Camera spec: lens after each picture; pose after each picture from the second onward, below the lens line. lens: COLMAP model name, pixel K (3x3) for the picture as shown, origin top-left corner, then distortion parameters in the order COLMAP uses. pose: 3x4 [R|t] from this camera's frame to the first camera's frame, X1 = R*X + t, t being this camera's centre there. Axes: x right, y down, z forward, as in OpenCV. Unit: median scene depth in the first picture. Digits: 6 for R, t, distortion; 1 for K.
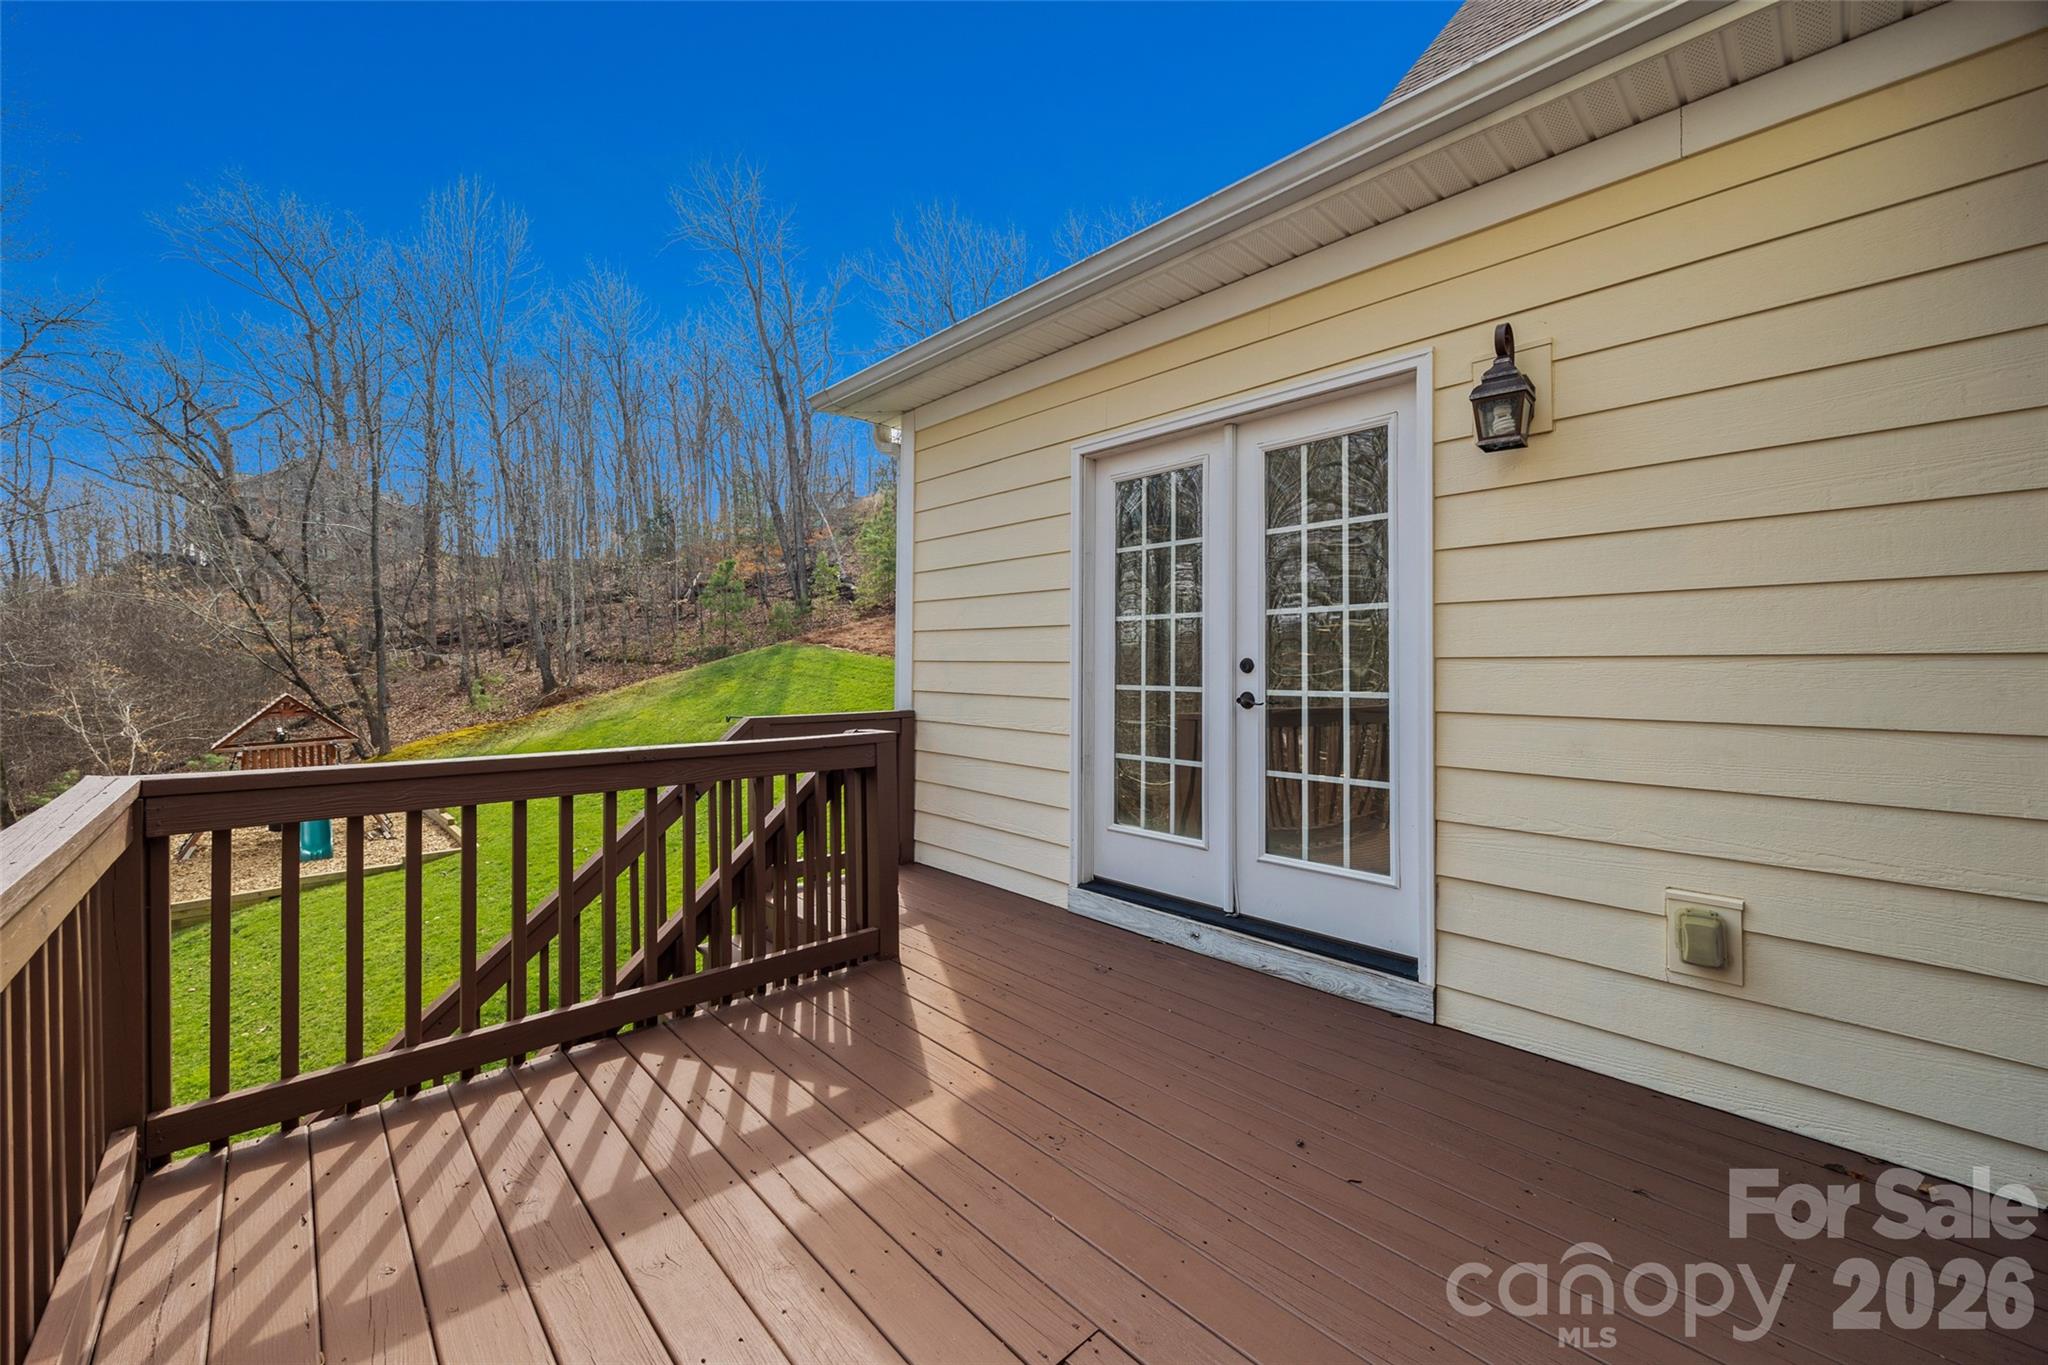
lens RADIAL K [[792.9, 0, 1023.2], [0, 792.9, 672.0], [0, 0, 1]] dist [0.000874, -0.000032]
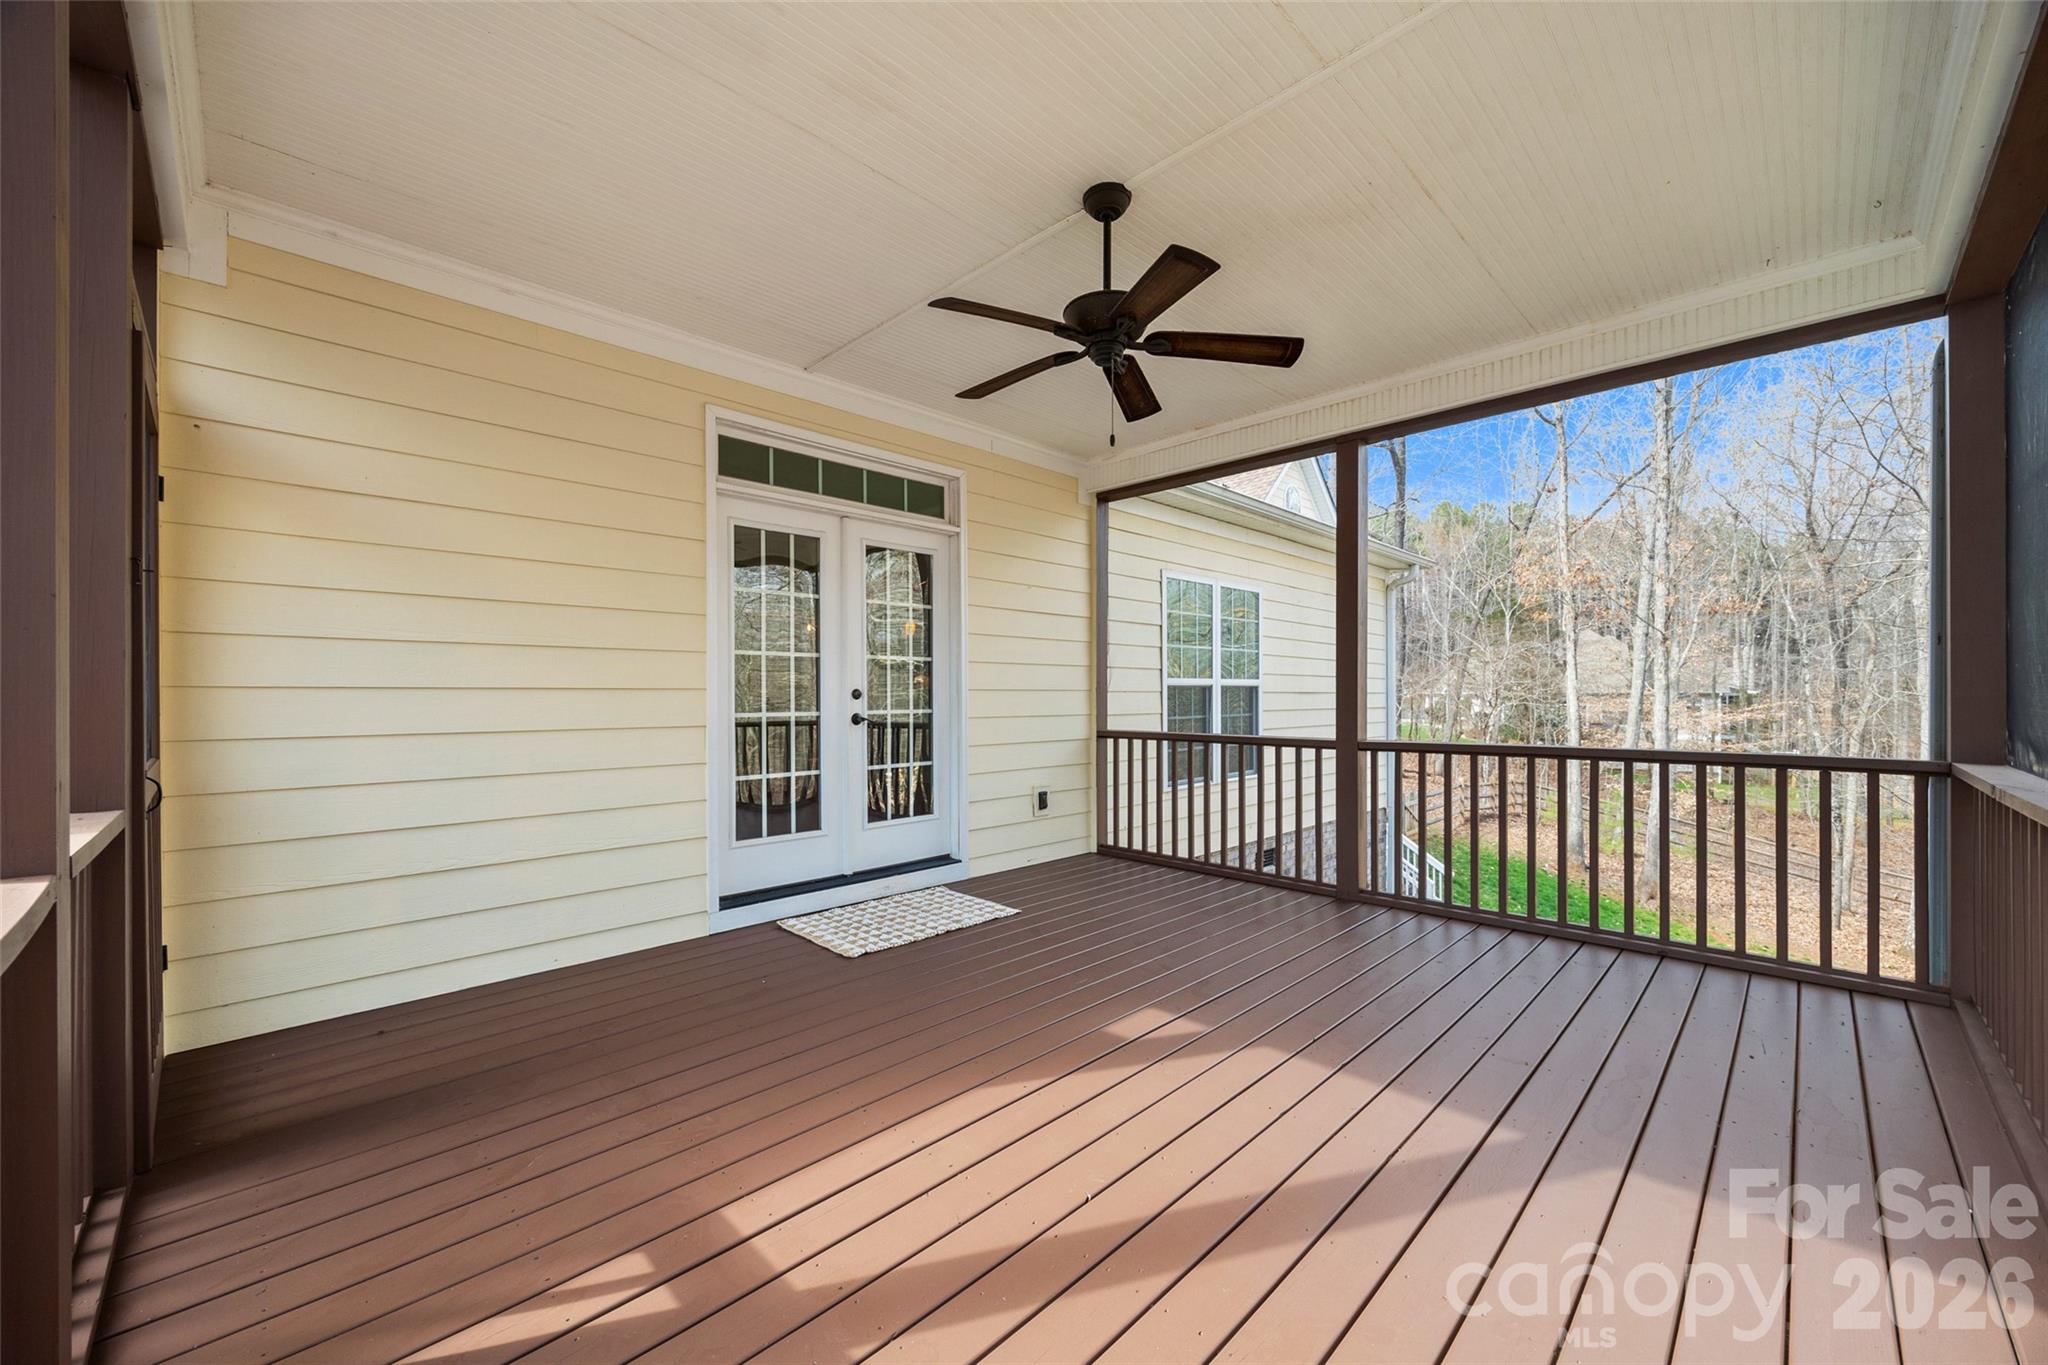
lens RADIAL K [[792.9, 0, 1024.3], [0, 792.9, 679.7], [0, 0, 1]] dist [0.000874, -0.000032]
pose [[-0.034789, -0.001528, 0.999393, -1.133875], [-0.006322, 0.999979, 0.001309, -0.037573], [-0.999375, -0.006273, -0.034798, 0.762031]]
